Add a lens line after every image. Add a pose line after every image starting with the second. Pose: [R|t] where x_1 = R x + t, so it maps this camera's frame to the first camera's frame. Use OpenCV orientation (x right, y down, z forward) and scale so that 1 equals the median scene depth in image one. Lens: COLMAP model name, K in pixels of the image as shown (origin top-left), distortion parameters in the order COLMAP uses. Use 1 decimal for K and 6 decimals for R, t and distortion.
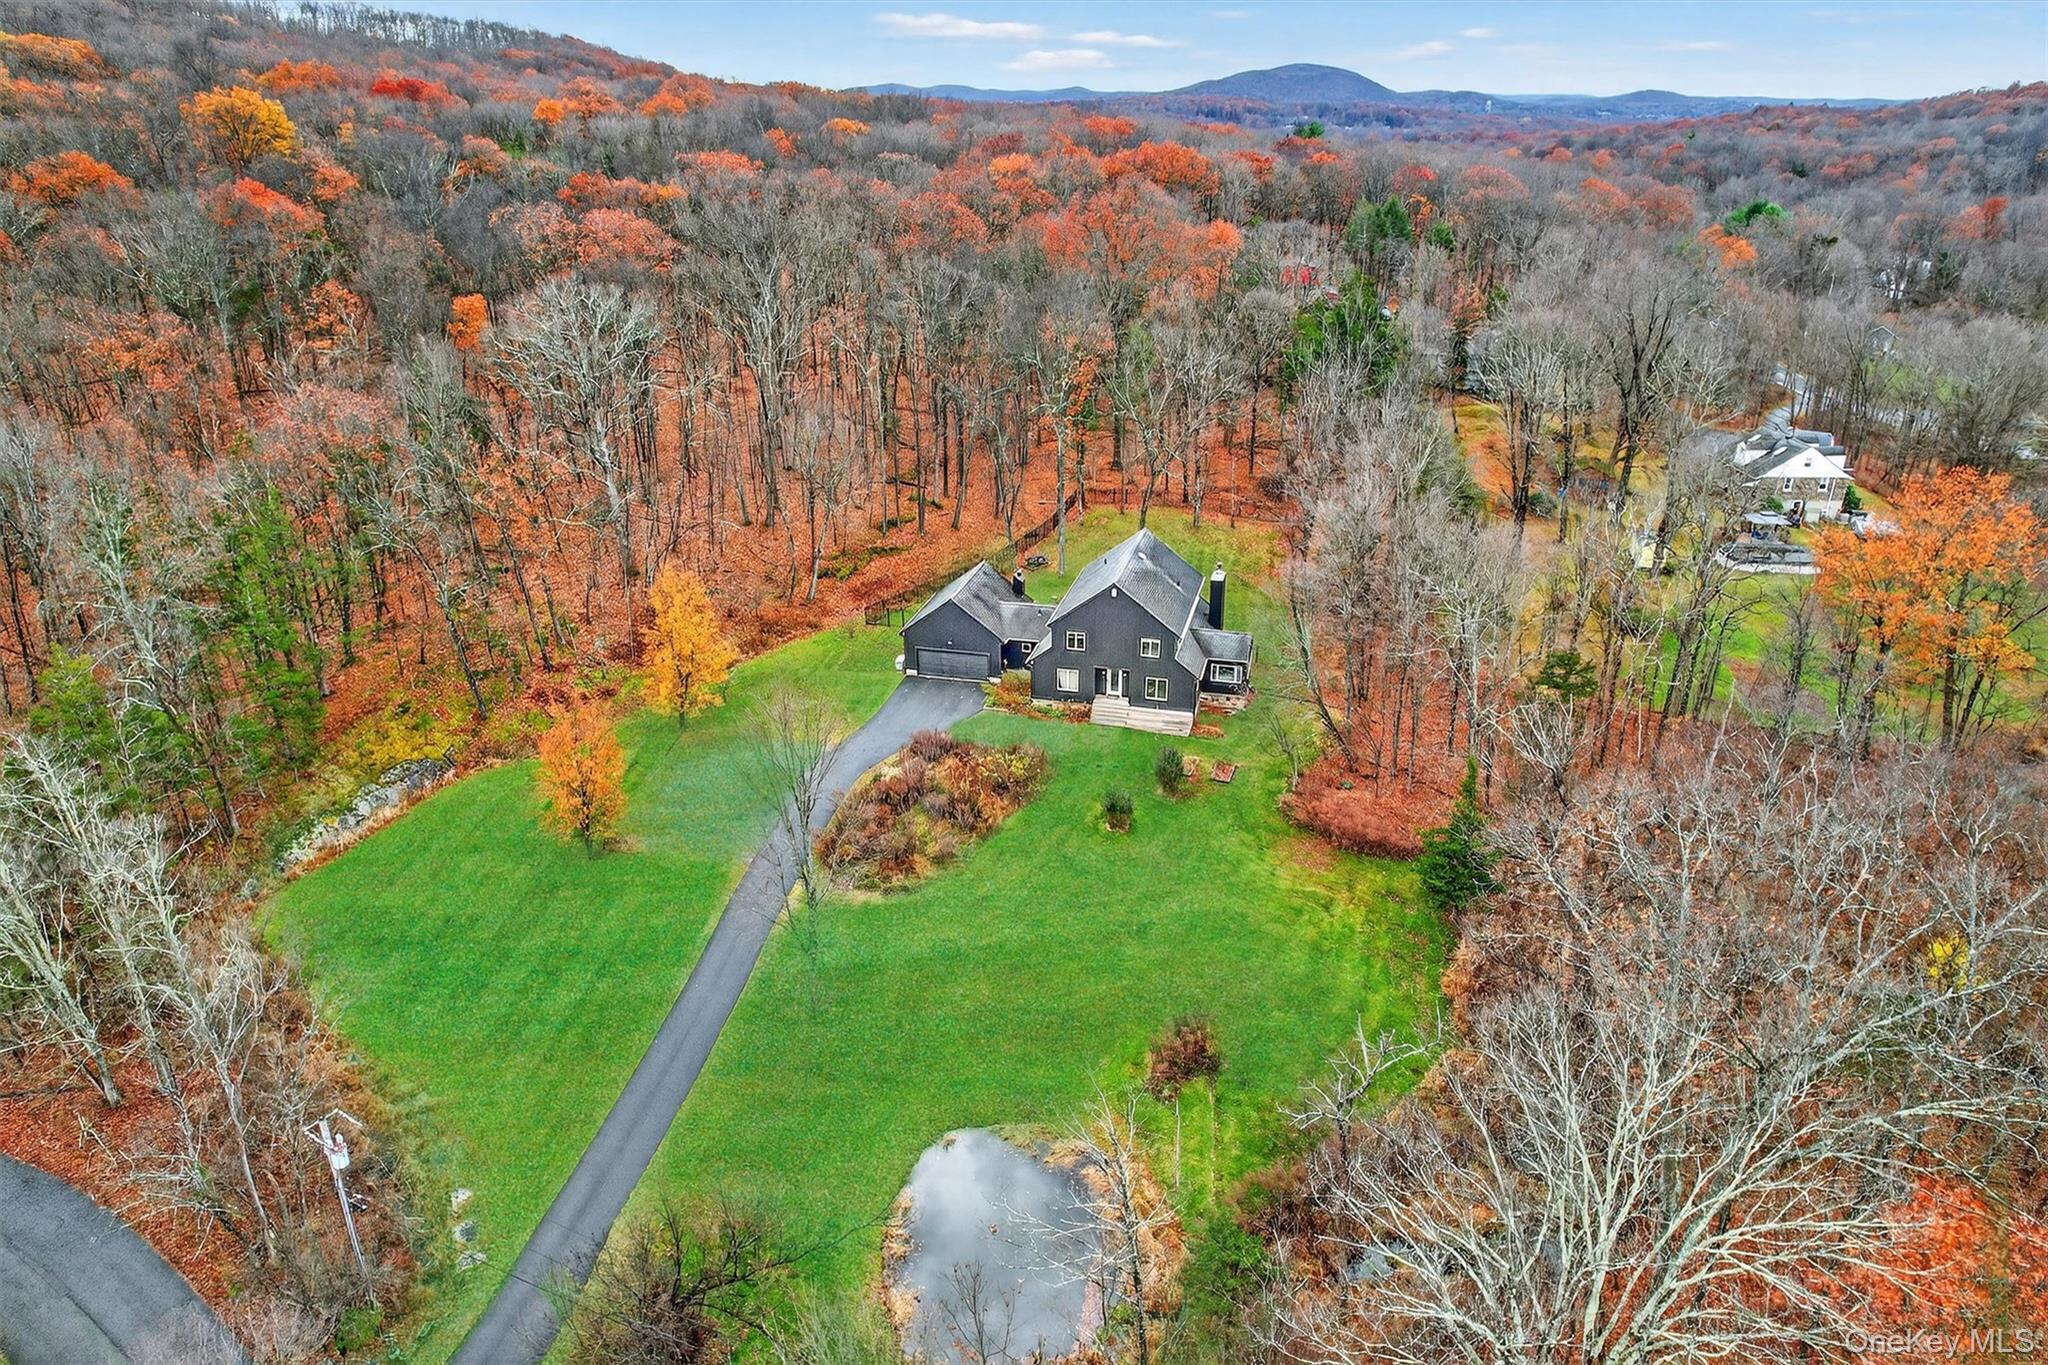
lens RADIAL K [[1310.7, 0, 1021.5], [0, 1310.7, 677.8], [0, 0, 1]] dist [-0.036194, 0.011410]
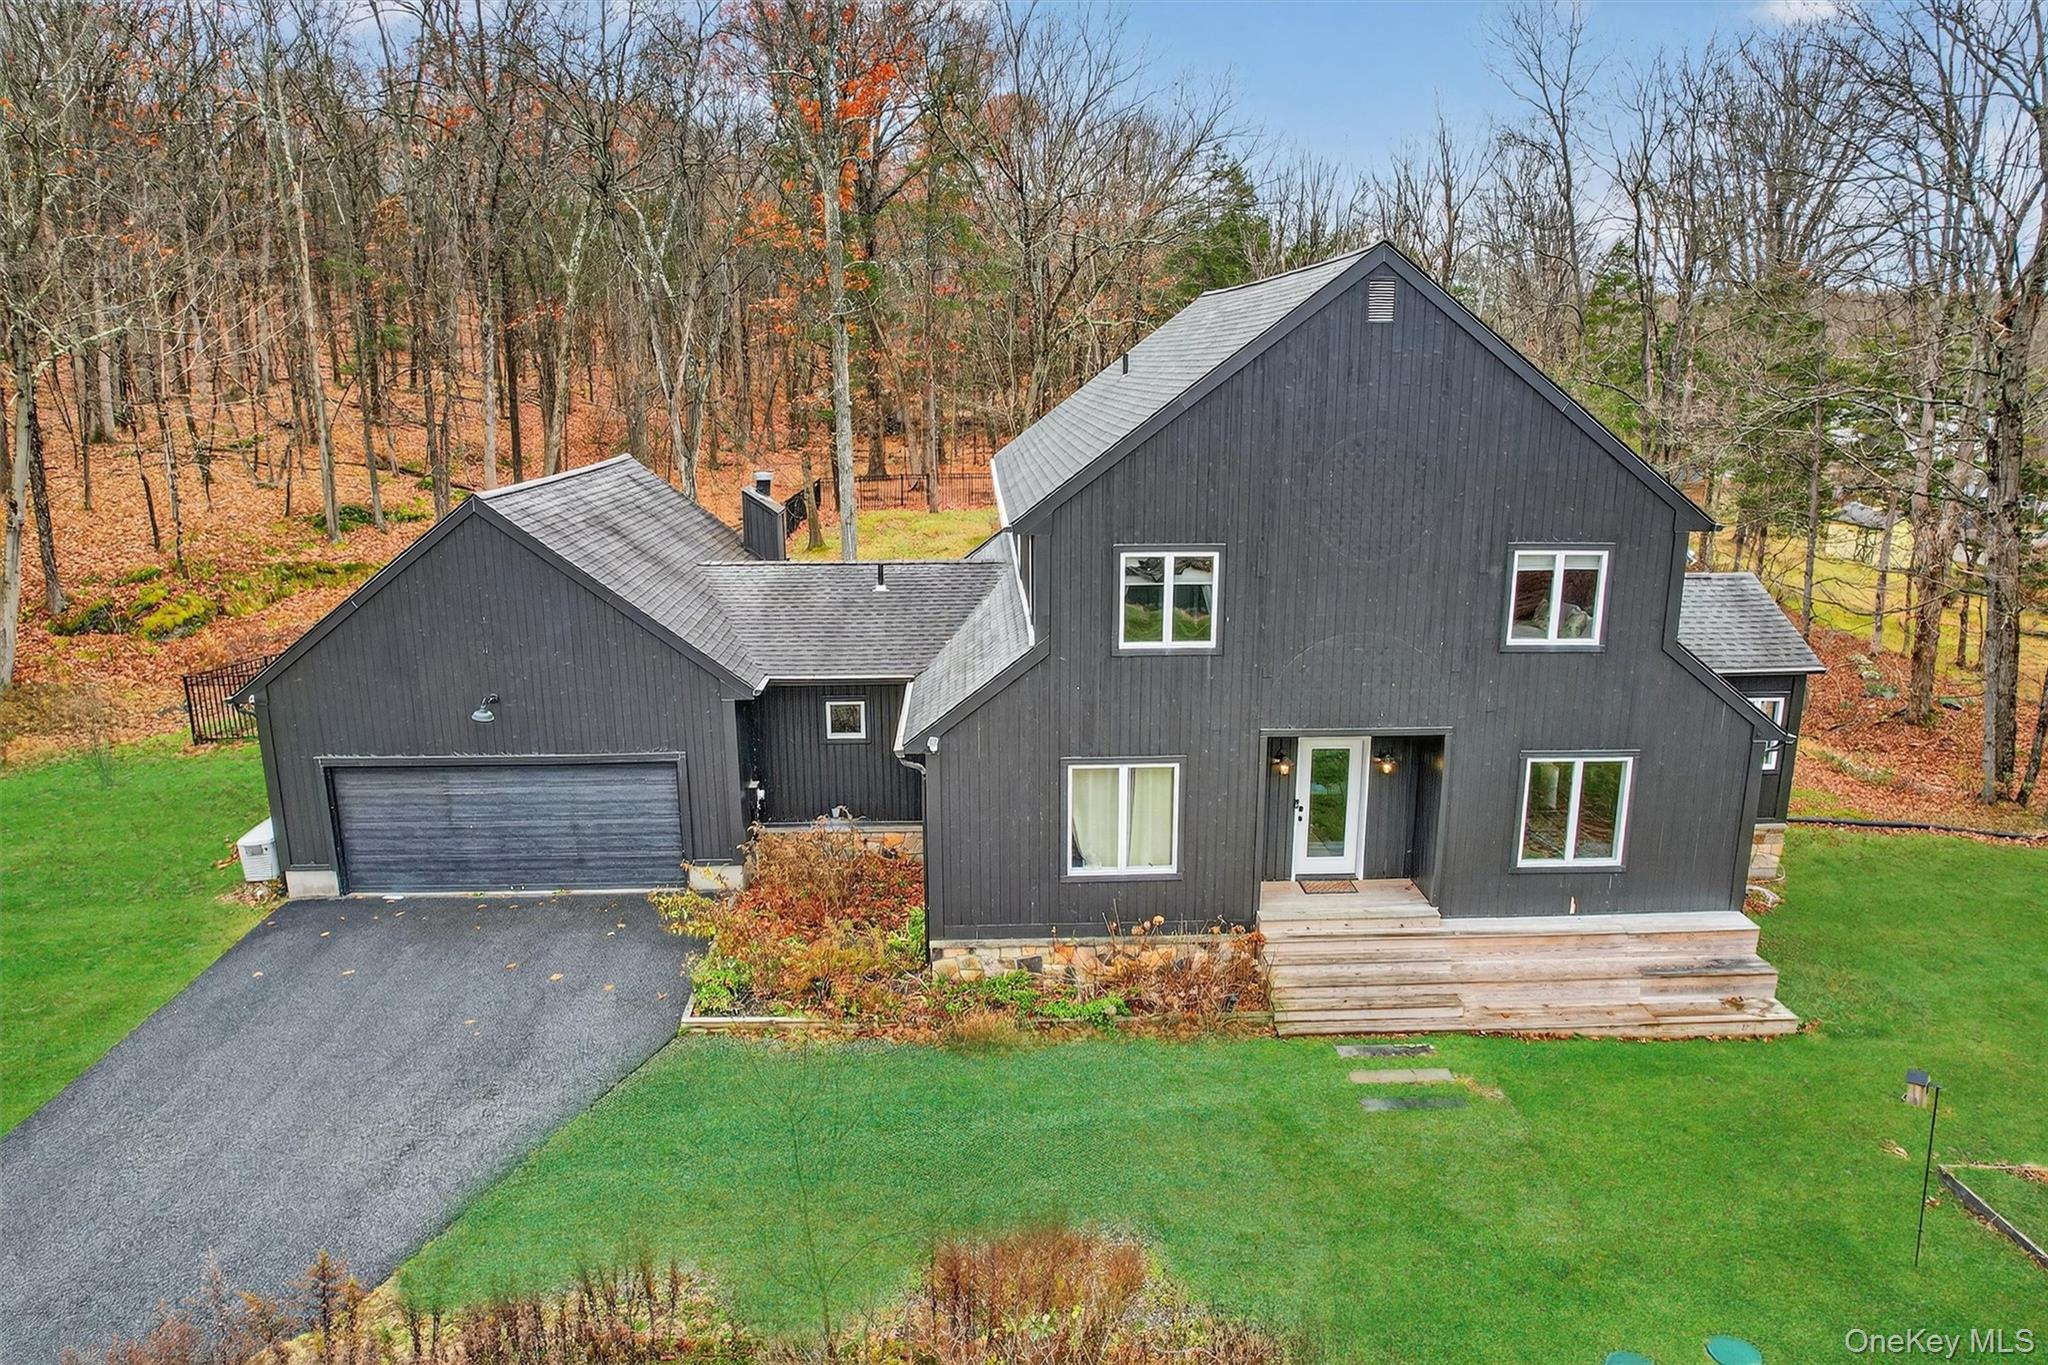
lens RADIAL K [[1310.7, 0, 1030.0], [0, 1310.7, 689.9], [0, 0, 1]] dist [-0.036194, 0.011410]
pose [[0.958195, -0.065151, 0.278601, -0.030323], [0.112732, 0.980930, -0.158331, 0.011929], [-0.262973, 0.183119, 0.947266, 0.809656]]
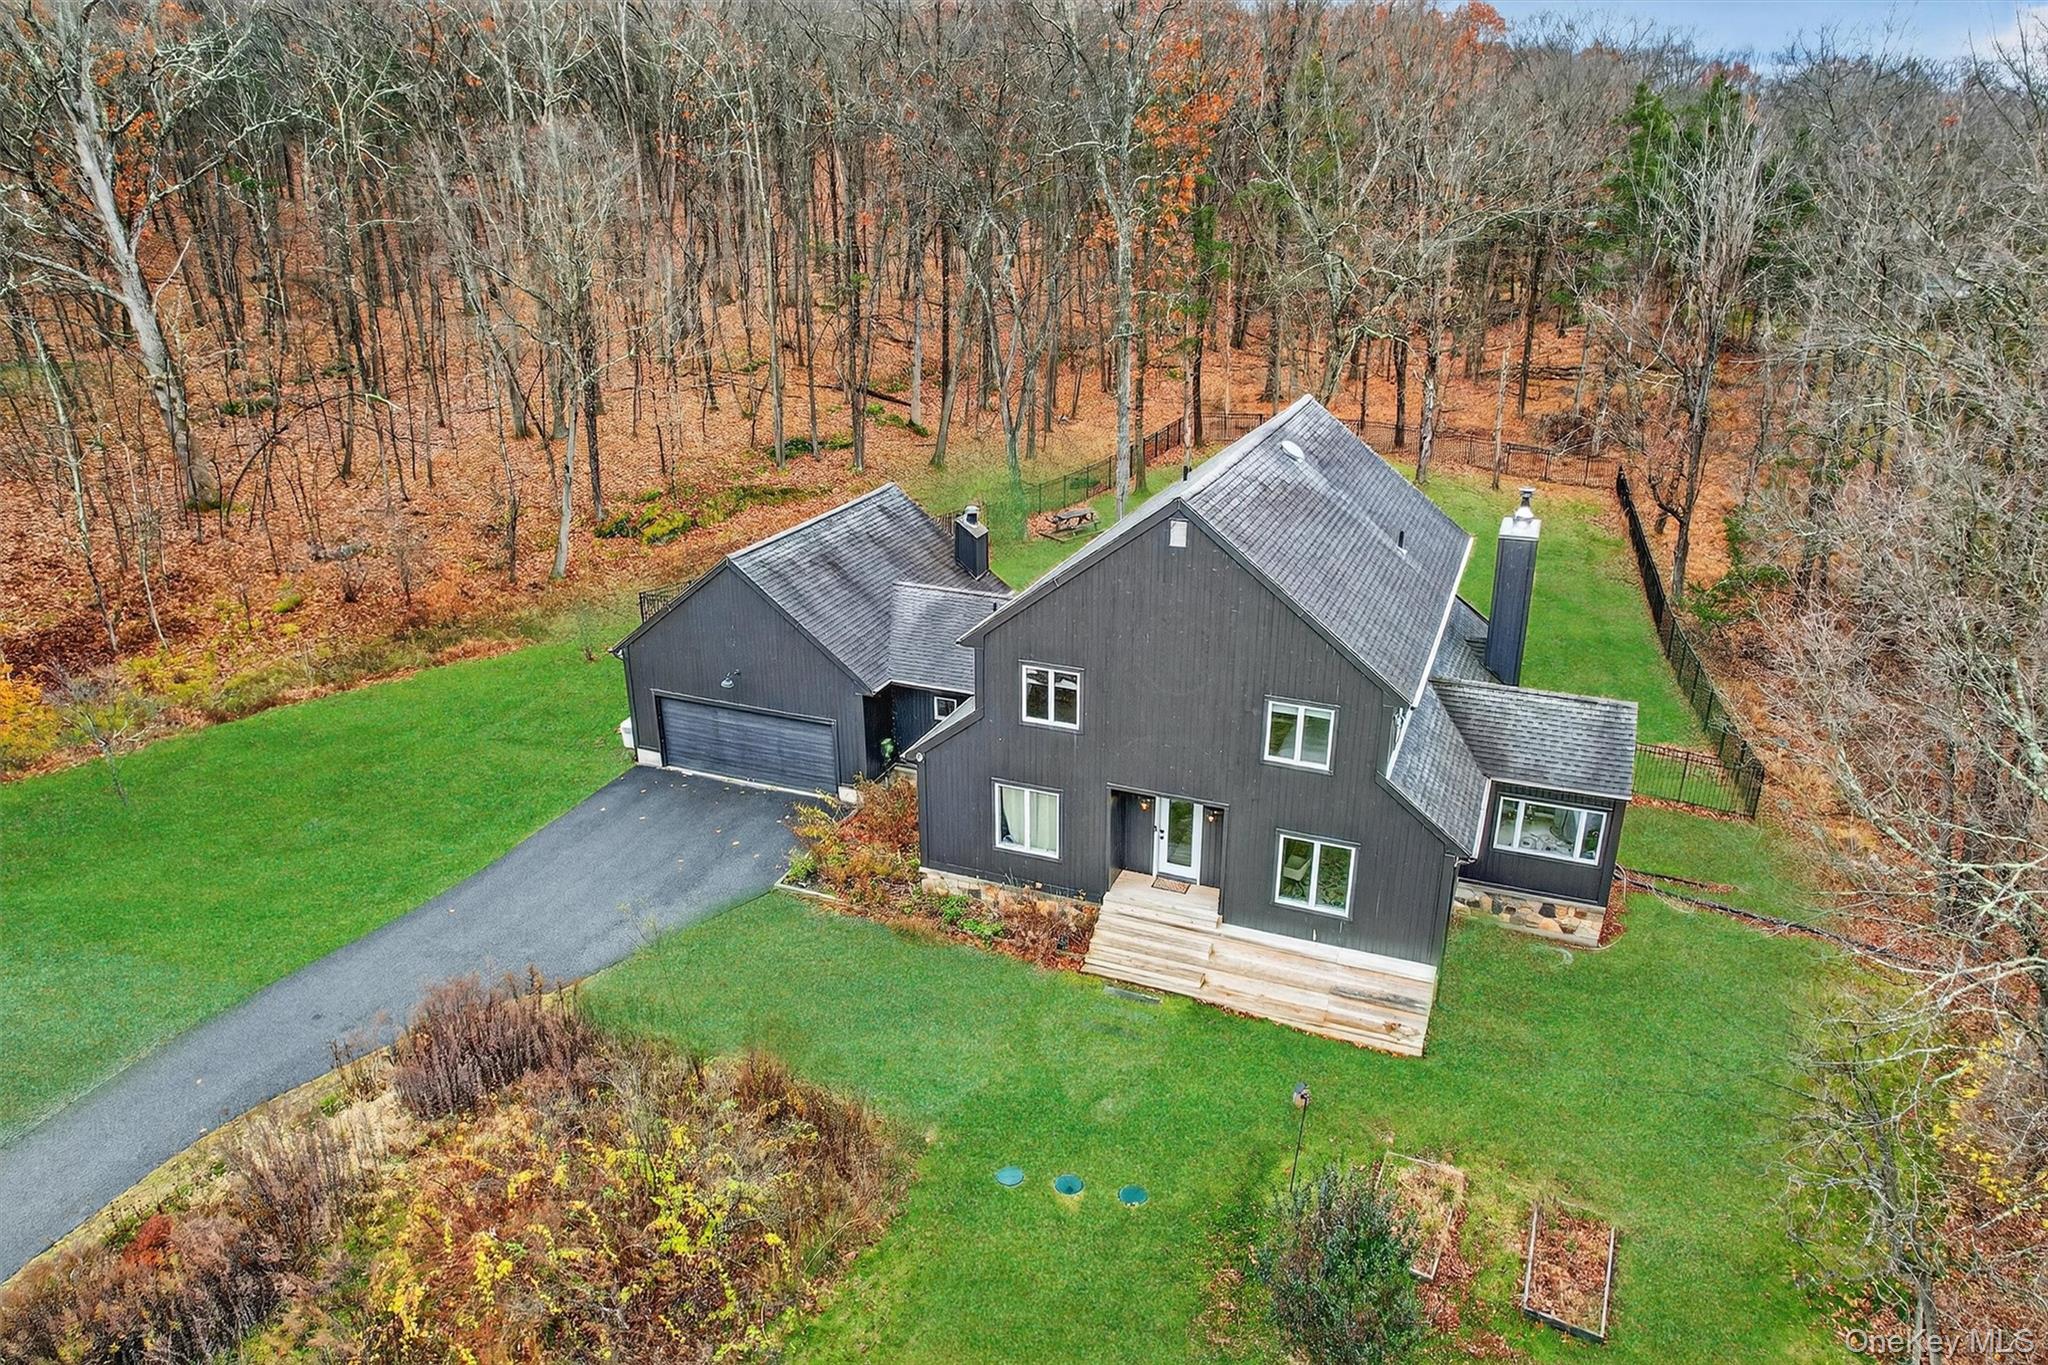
lens RADIAL K [[1310.7, 0, 1011.5], [0, 1310.7, 688.1], [0, 0, 1]] dist [-0.036194, 0.011410]
pose [[0.989074, 0.054215, -0.137086, 0.072165], [-0.058869, 0.997811, -0.030124, -0.019977], [0.135152, 0.037865, 0.990101, 0.683050]]
